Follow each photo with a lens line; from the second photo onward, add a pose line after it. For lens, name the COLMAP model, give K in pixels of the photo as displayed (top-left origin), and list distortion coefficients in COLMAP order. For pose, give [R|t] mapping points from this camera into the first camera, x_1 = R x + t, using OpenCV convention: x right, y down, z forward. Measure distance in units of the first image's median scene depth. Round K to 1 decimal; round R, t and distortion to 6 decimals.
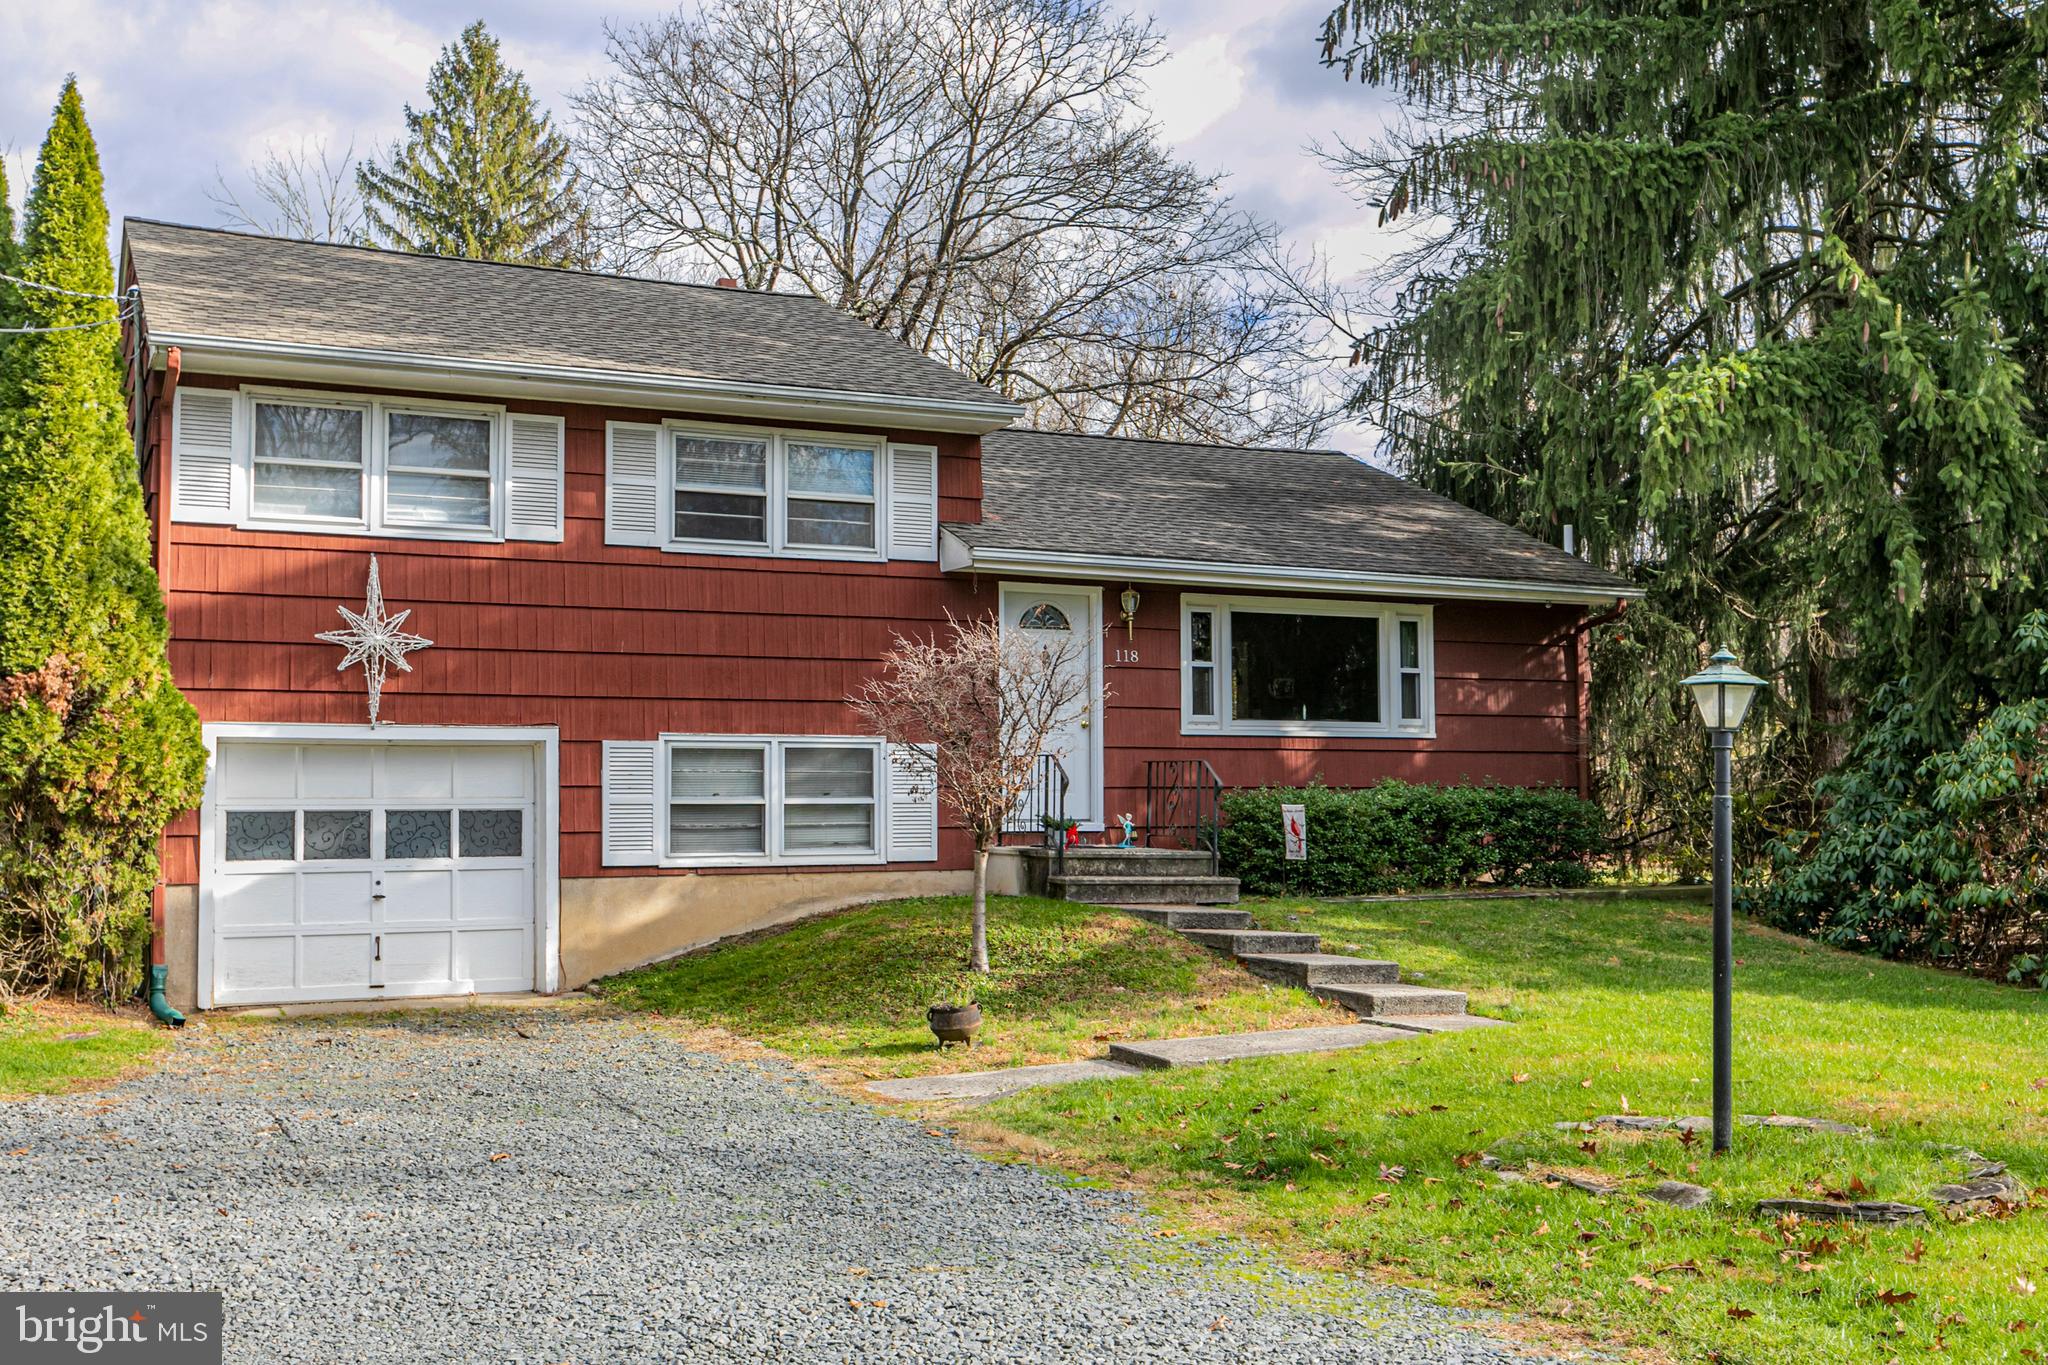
lens RADIAL K [[2320.7, 0, 1024.0], [0, 2320.7, 682.5], [0, 0, 1]] dist [0.002898, 0.000216]
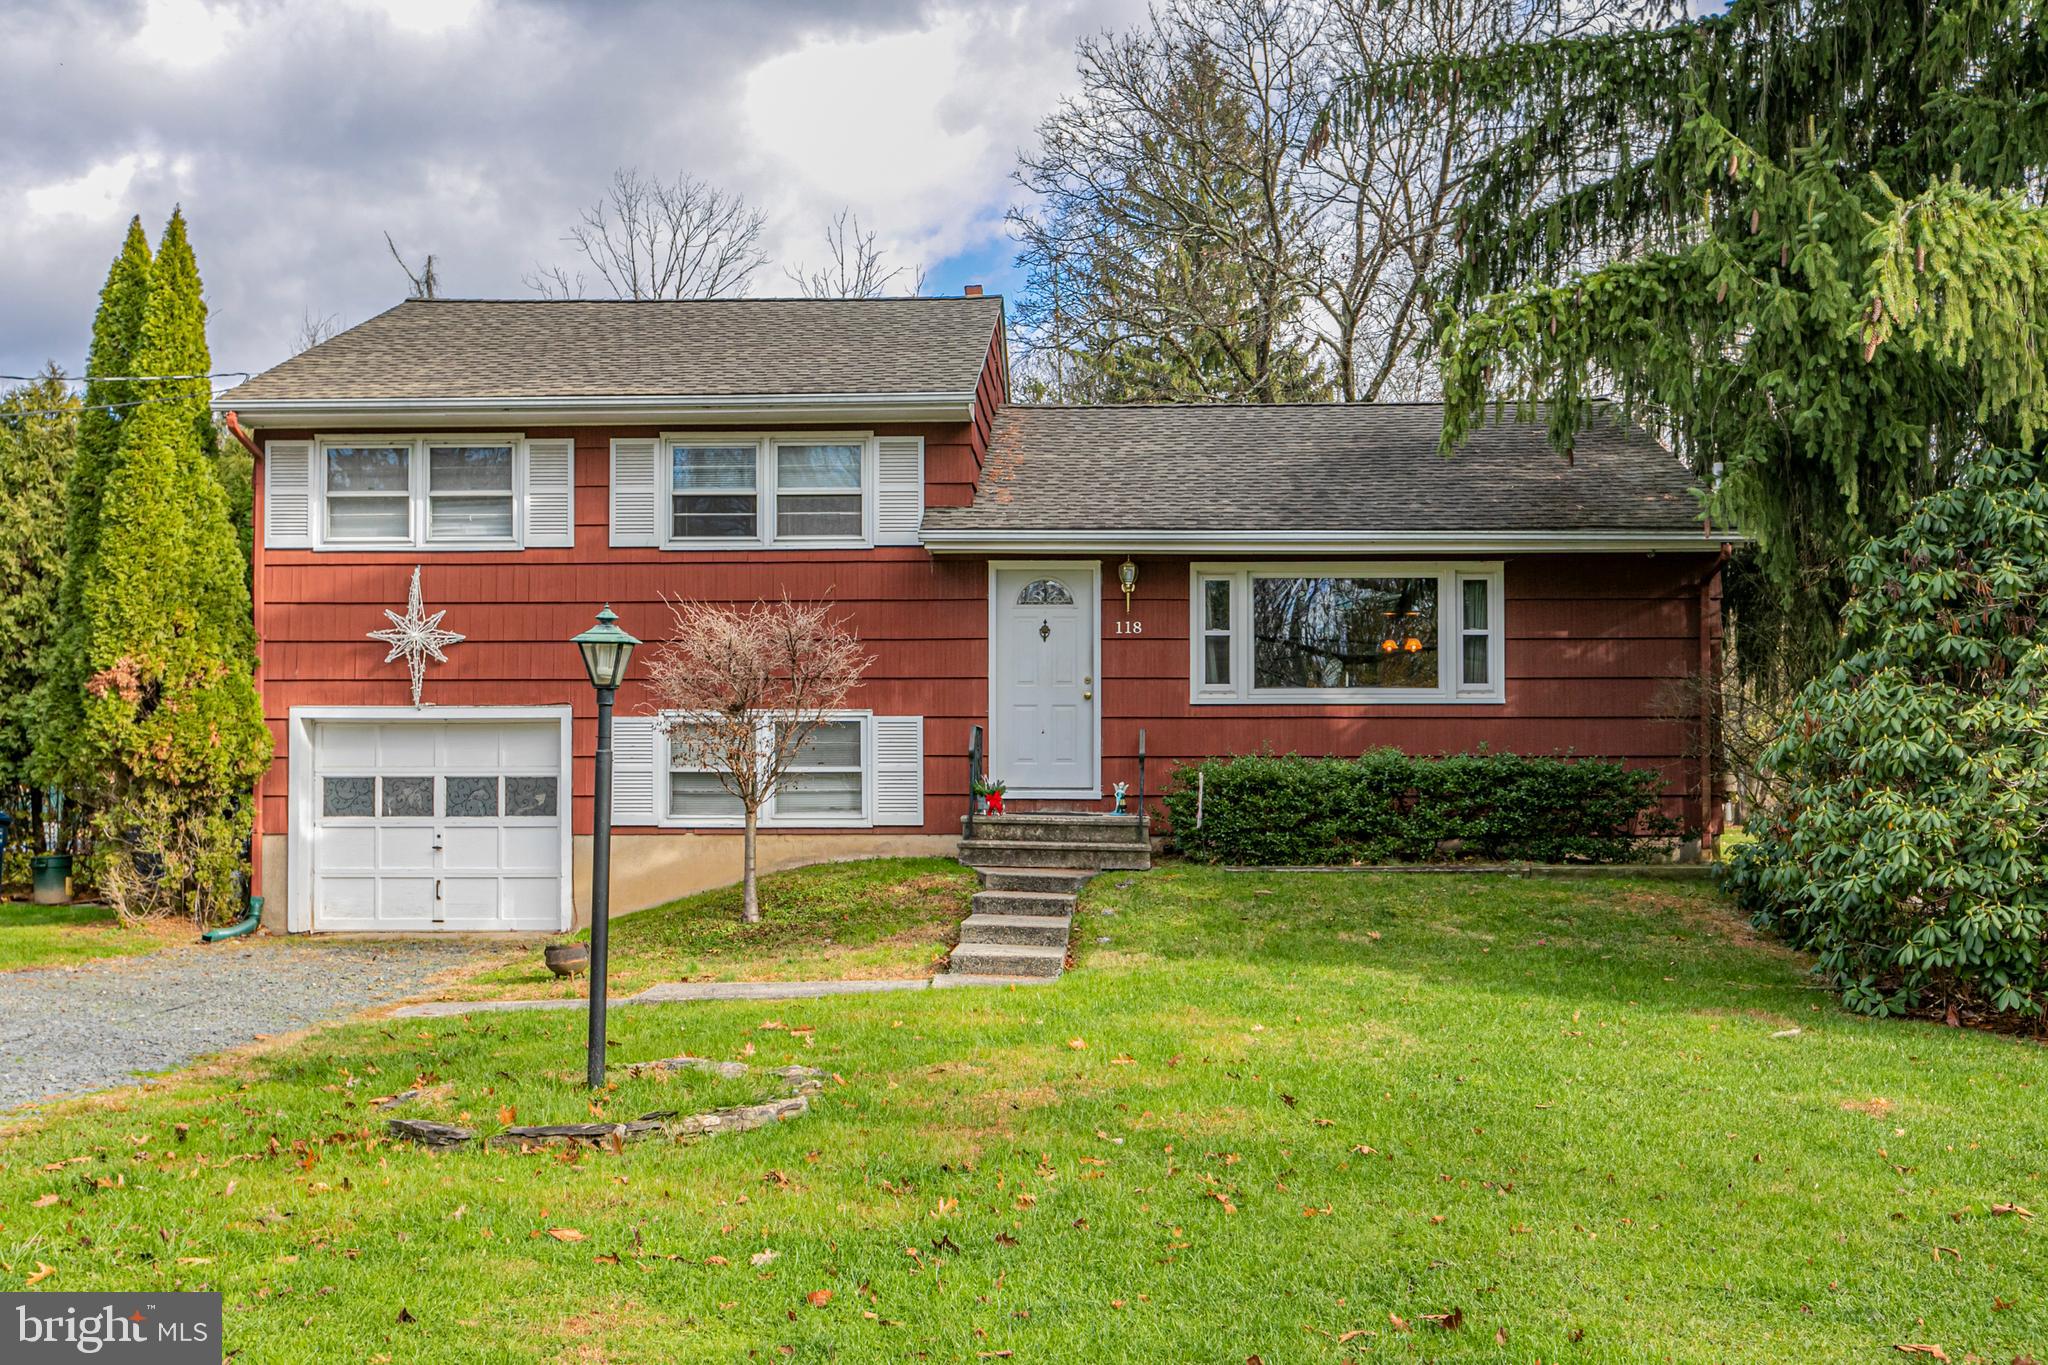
lens RADIAL K [[2296.4, 0, 1023.9], [0, 2296.4, 790.8], [0, 0, 1]] dist [-0.006149, -0.009805]
pose [[0.854837, 0.002923, -0.518889, 0.578142], [0.024426, 0.998649, 0.045865, 0.014060], [0.518322, -0.051881, 0.853611, 0.125631]]
